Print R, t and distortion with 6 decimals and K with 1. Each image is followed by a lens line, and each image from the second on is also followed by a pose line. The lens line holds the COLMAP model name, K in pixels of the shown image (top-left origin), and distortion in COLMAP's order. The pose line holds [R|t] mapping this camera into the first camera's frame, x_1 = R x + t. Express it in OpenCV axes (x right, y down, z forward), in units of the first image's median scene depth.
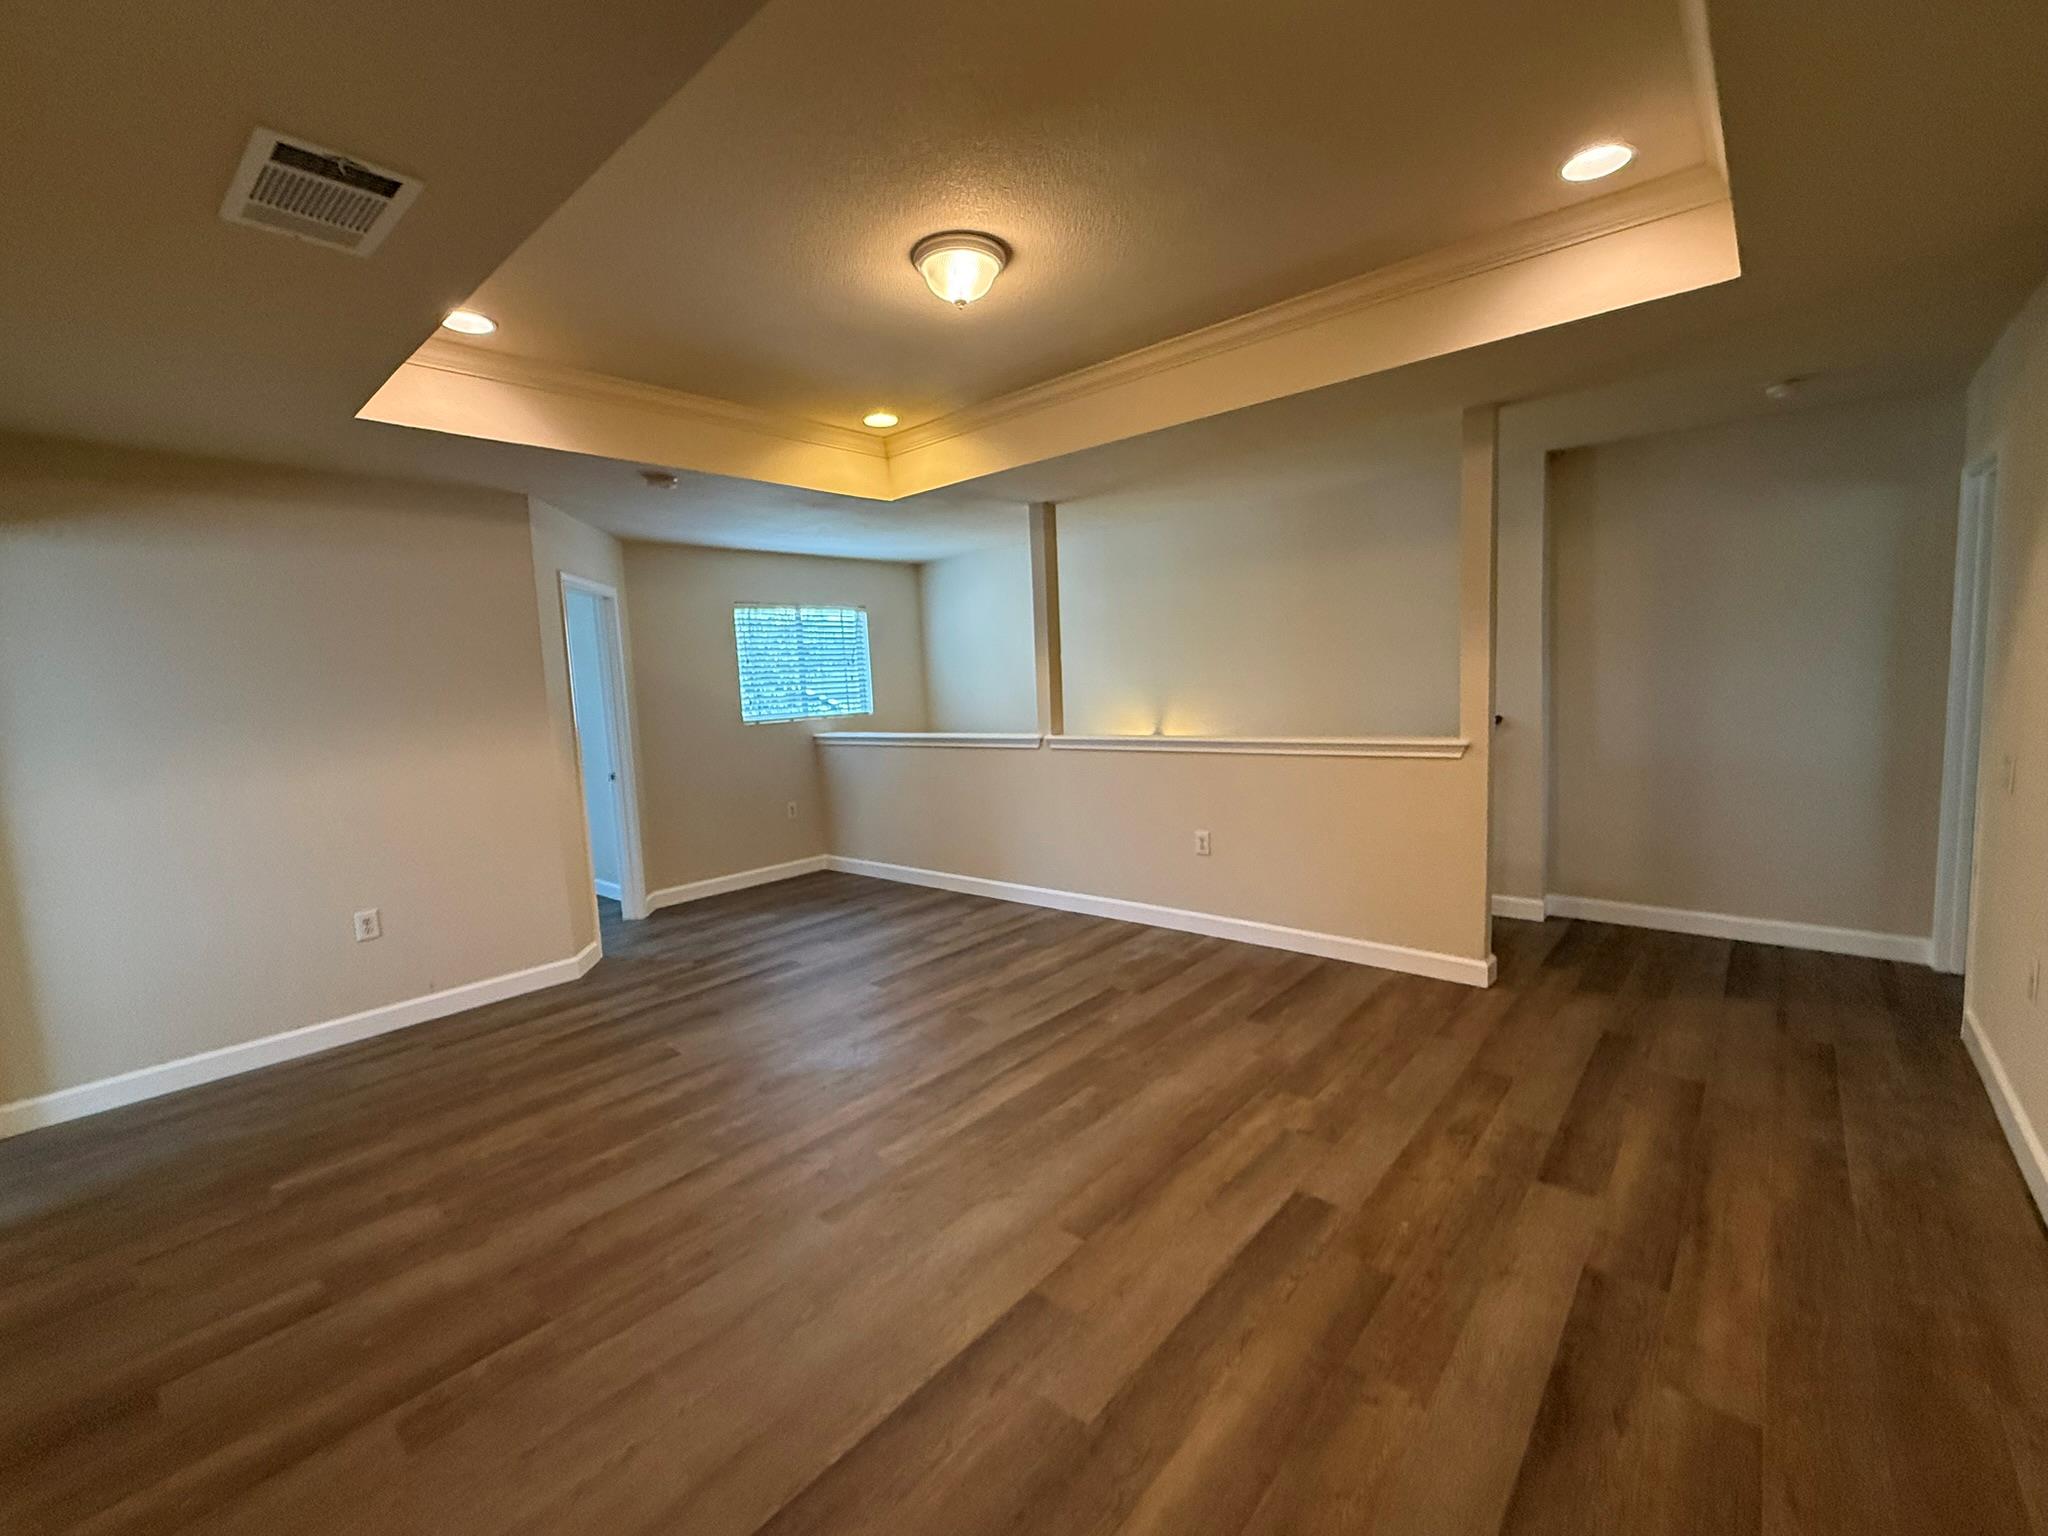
lens RADIAL K [[859.7, 0, 1026.7], [0, 859.7, 763.3], [0, 0, 1]] dist [-0.002688, 0.000973]
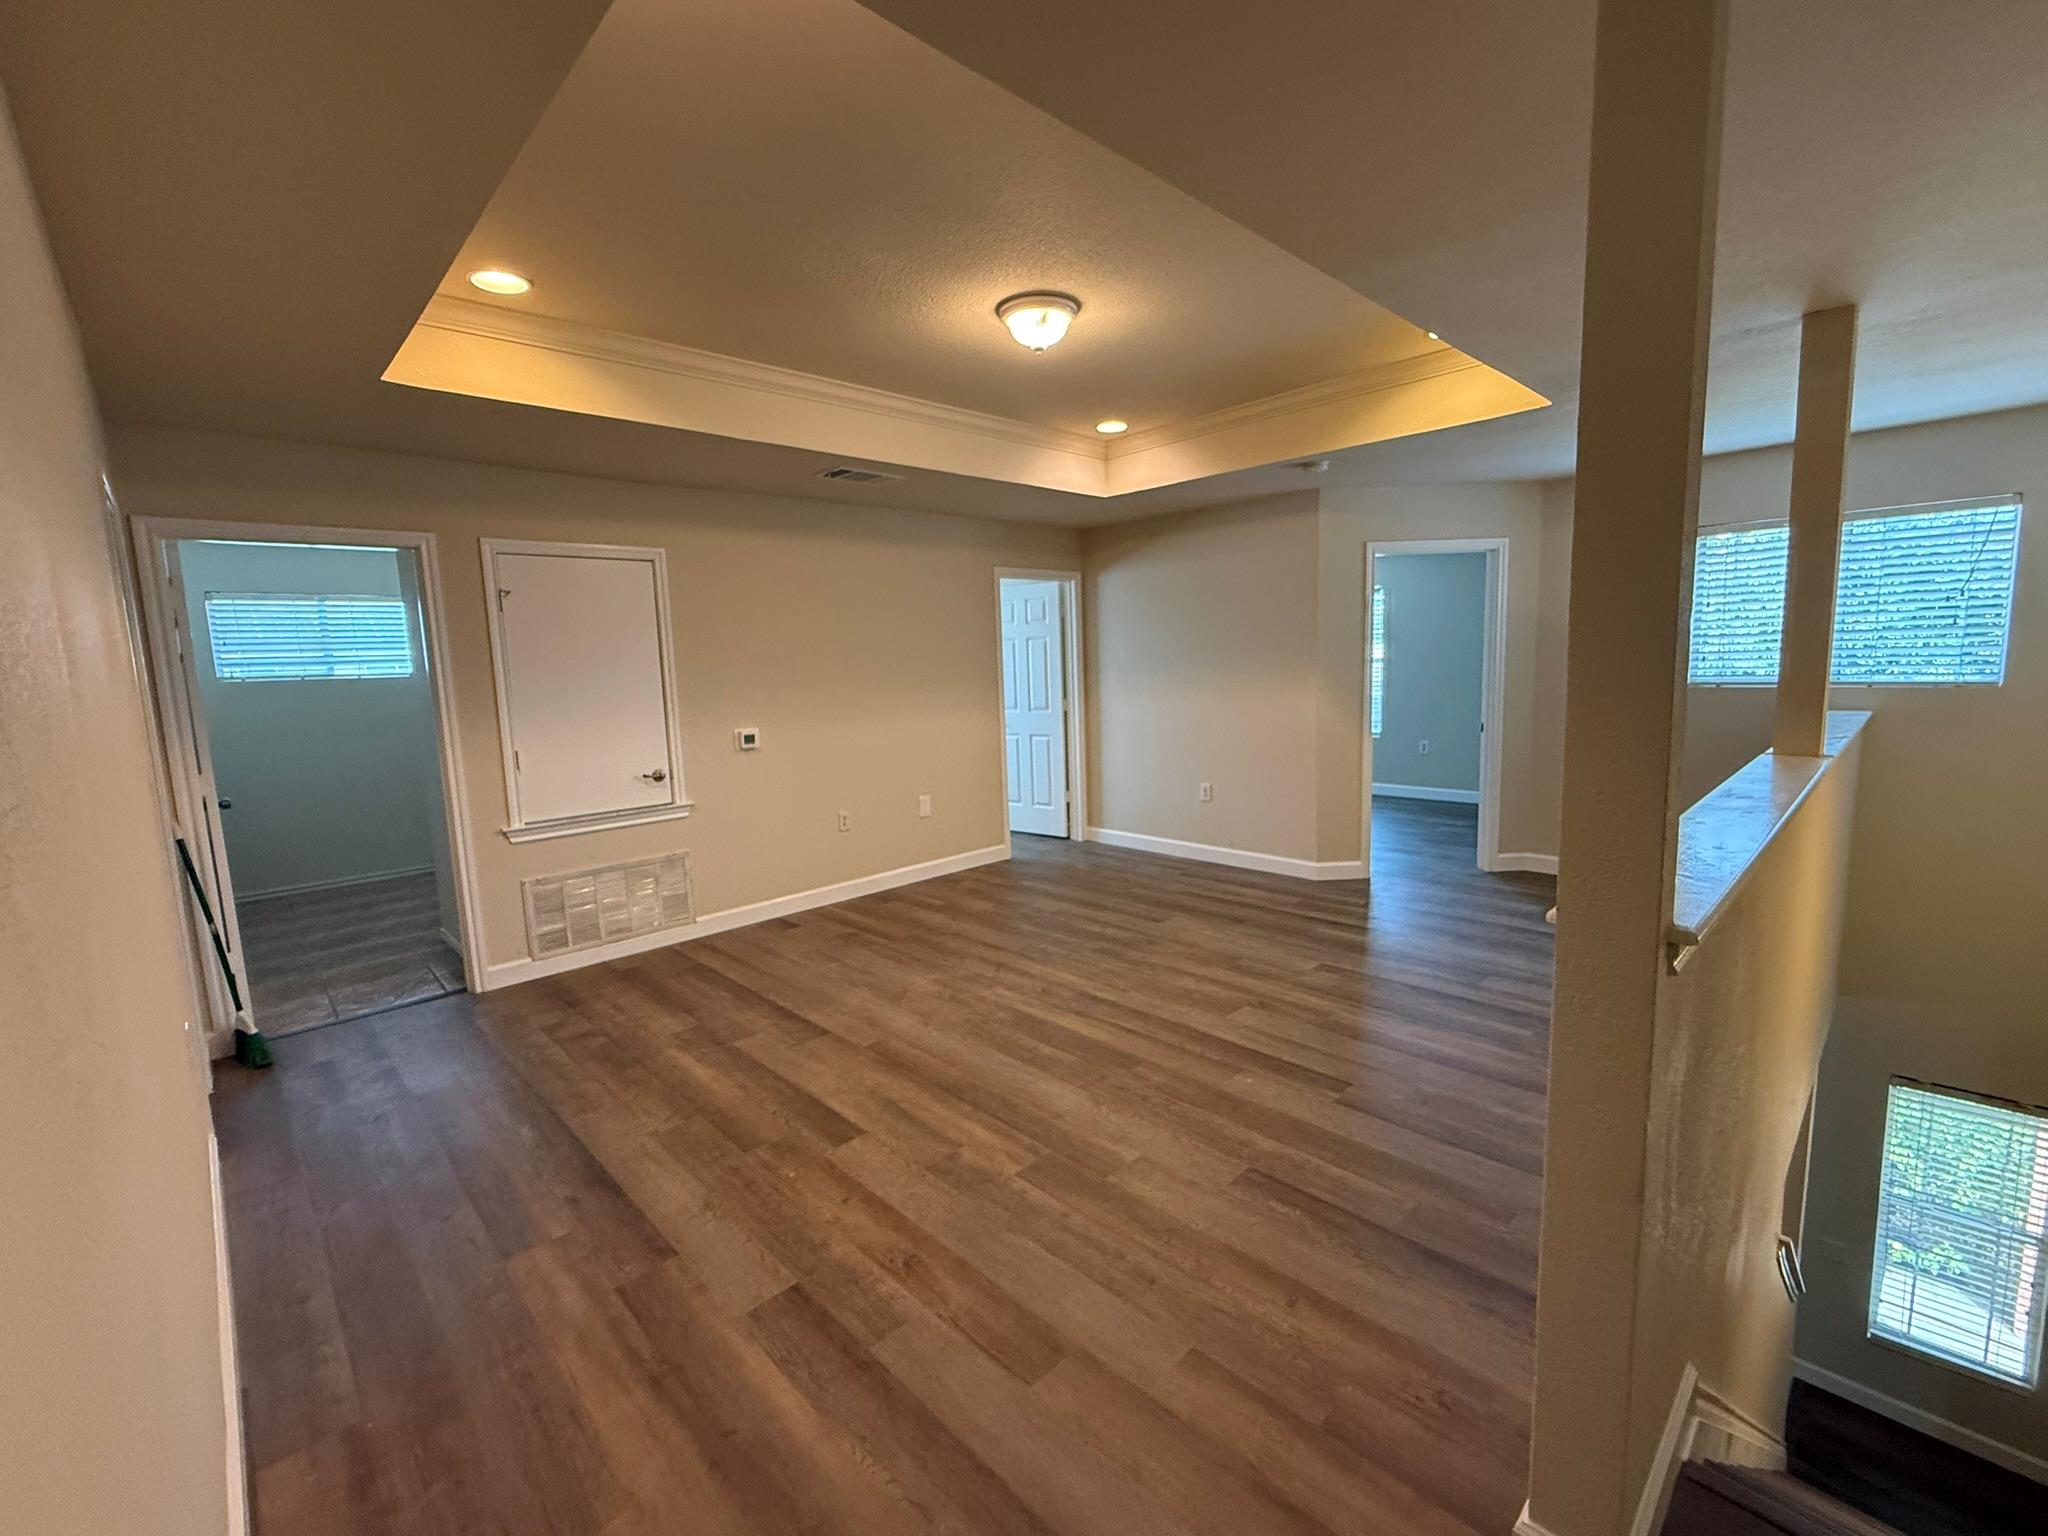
lens RADIAL K [[859.7, 0, 1030.4], [0, 859.7, 776.3], [0, 0, 1]] dist [-0.002688, 0.000973]
pose [[-0.075626, 0.188007, -0.979252, 1.208863], [-0.064508, 0.979084, 0.192957, -0.190369], [0.995047, 0.077762, -0.061916, 1.128112]]
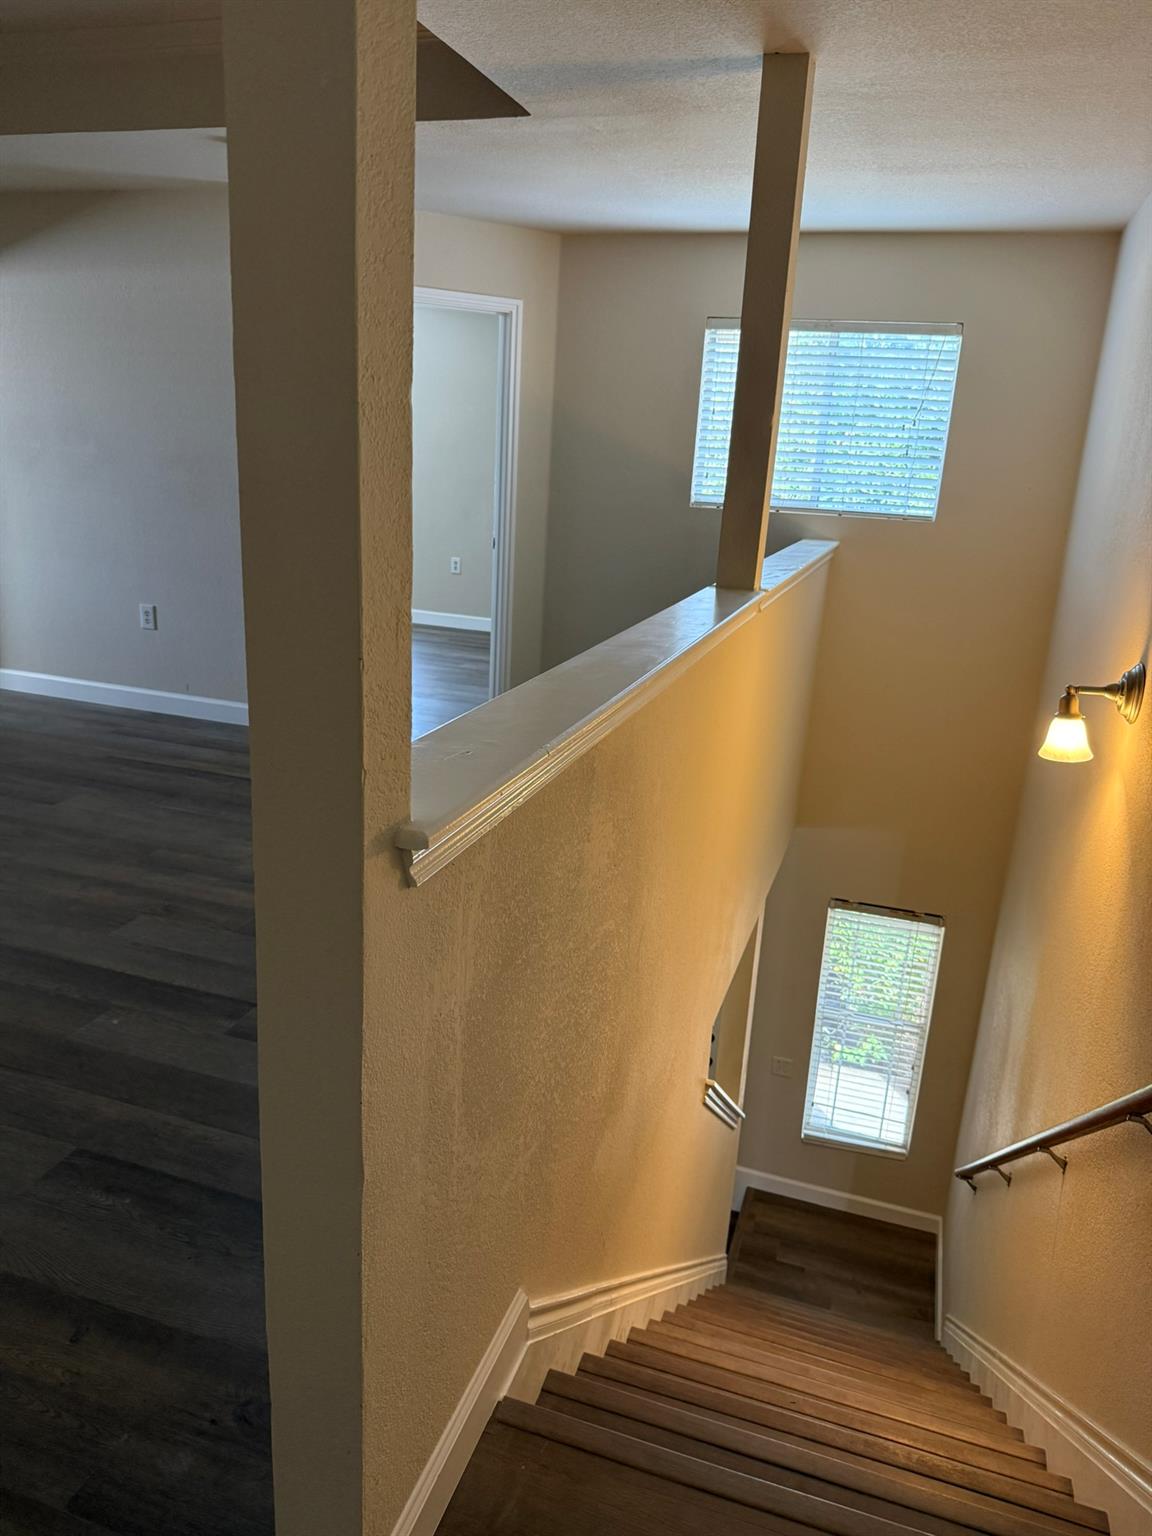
lens RADIAL K [[1073.7, 0, 580.9], [0, 1073.7, 775.4], [0, 0, 1]] dist [0.045222, -0.057674]
pose [[0.396022, 0.338804, -0.853451, 1.136254], [-0.168132, 0.940483, 0.295337, -0.202449], [0.902717, 0.026532, 0.429416, 1.329497]]
